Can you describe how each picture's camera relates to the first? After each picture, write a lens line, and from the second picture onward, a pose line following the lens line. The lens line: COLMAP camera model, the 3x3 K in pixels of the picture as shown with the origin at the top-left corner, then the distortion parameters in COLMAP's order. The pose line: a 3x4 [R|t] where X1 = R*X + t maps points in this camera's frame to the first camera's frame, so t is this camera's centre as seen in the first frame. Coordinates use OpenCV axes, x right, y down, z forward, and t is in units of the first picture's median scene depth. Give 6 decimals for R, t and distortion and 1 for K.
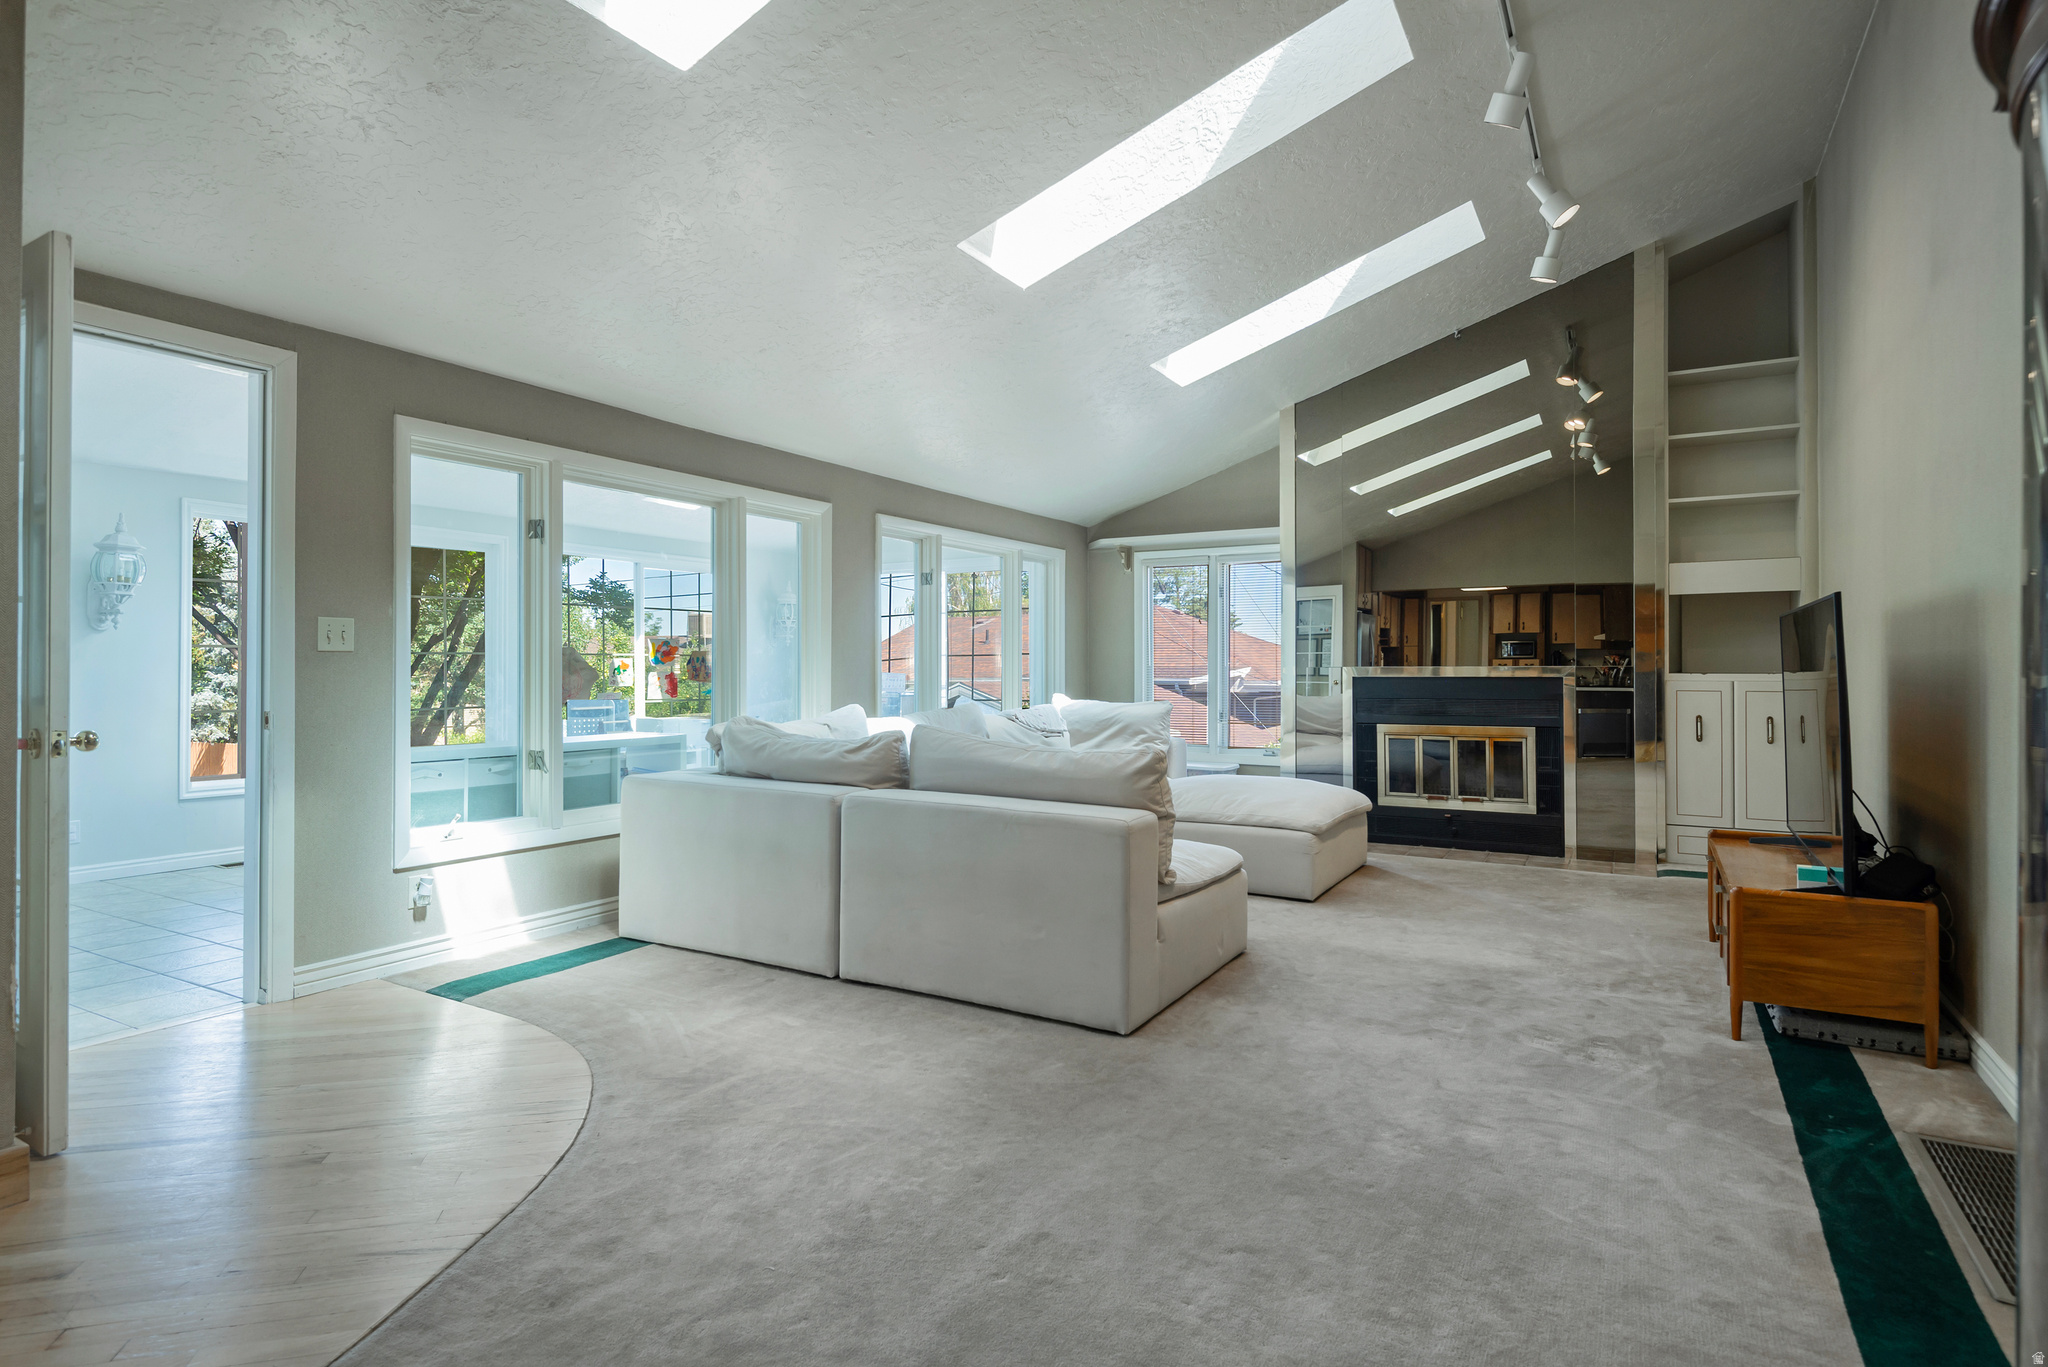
lens RADIAL K [[1083.1, 0, 1027.2], [0, 1083.1, 673.4], [0, 0, 1]] dist [0.032232, -0.024567]
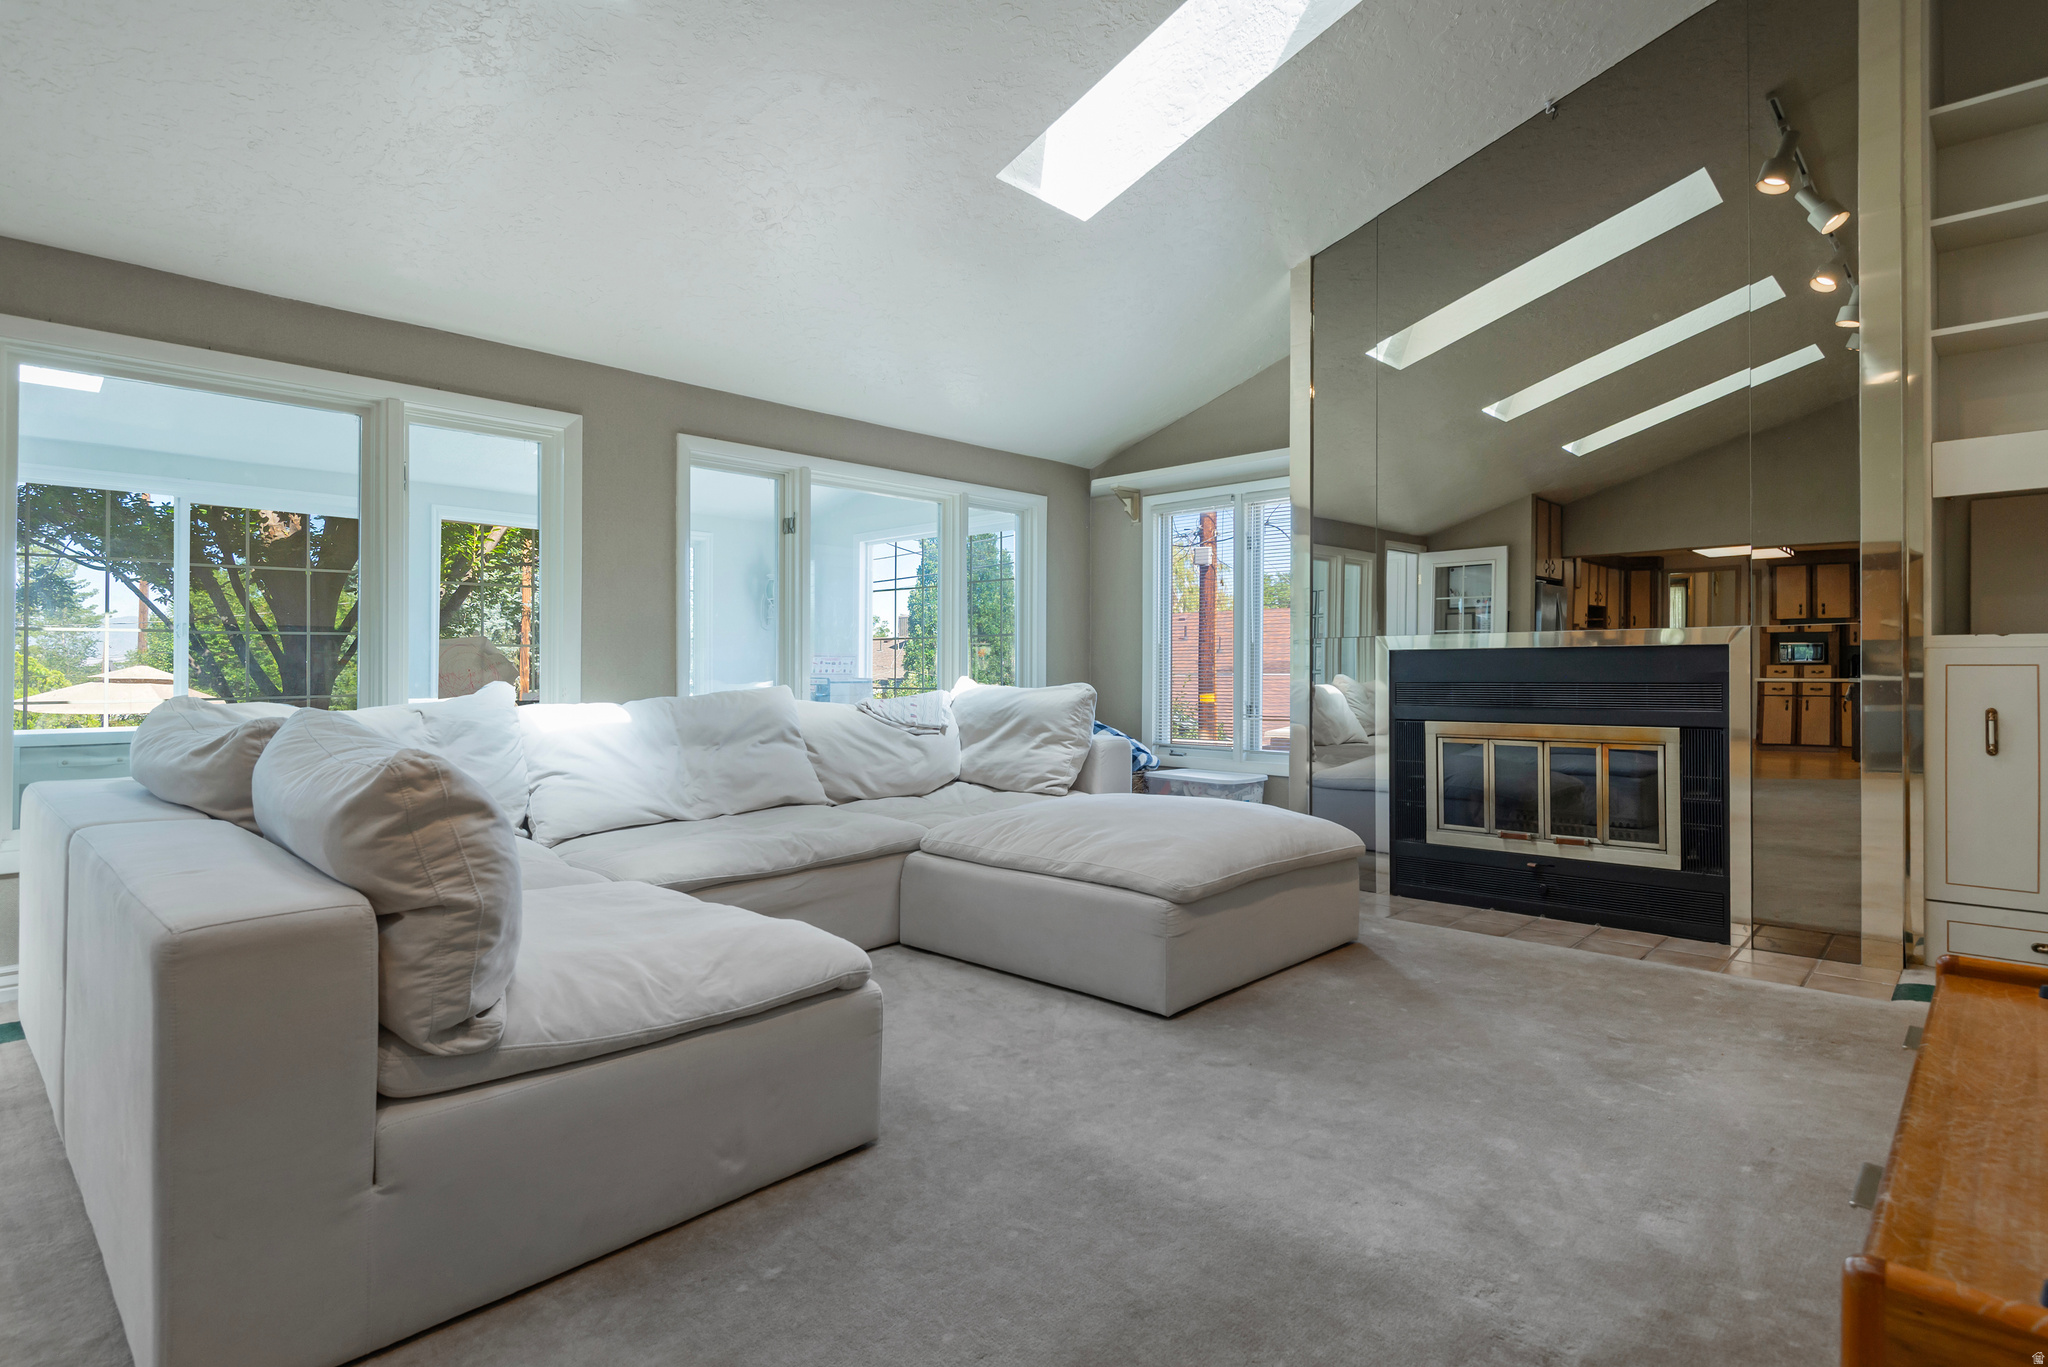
lens RADIAL K [[1036.6, 0, 1024.0], [0, 1036.6, 683.5], [0, 0, 1]] dist [0.022634, -0.013324]
pose [[0.969356, -0.000926, -0.245658, 0.252577], [0.002879, 0.999967, 0.007588, 0.019012], [0.245643, -0.008062, 0.969327, 0.340722]]
